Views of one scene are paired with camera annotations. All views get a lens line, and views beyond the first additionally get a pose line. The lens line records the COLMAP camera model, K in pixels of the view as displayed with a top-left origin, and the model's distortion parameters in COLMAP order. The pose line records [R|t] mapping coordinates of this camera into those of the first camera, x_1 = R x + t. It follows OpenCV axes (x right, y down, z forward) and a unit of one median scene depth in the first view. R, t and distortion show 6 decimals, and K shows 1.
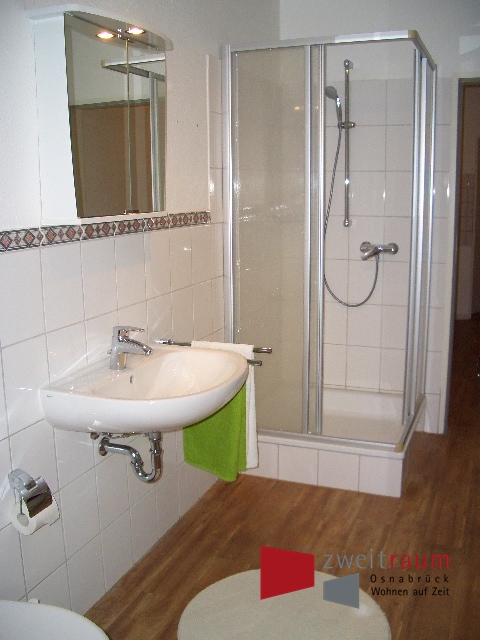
lens RADIAL K [[662.8, 0, 240.0], [0, 662.8, 320.0], [0, 0, 1]] dist [-0.163222, 0.016461]
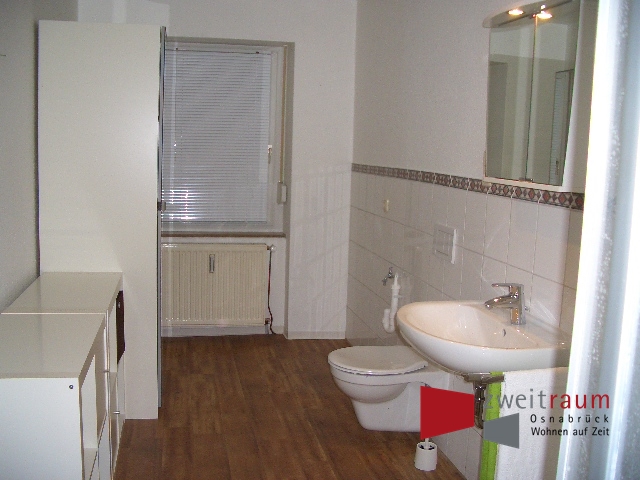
lens RADIAL K [[662.8, 0, 320.0], [0, 662.8, 240.0], [0, 0, 1]] dist [-0.163222, 0.016461]
pose [[-0.831185, 0.056237, -0.553144, 0.691368], [-0.140091, 0.941590, 0.306238, -0.348452], [0.538057, 0.332031, -0.774758, 1.668347]]
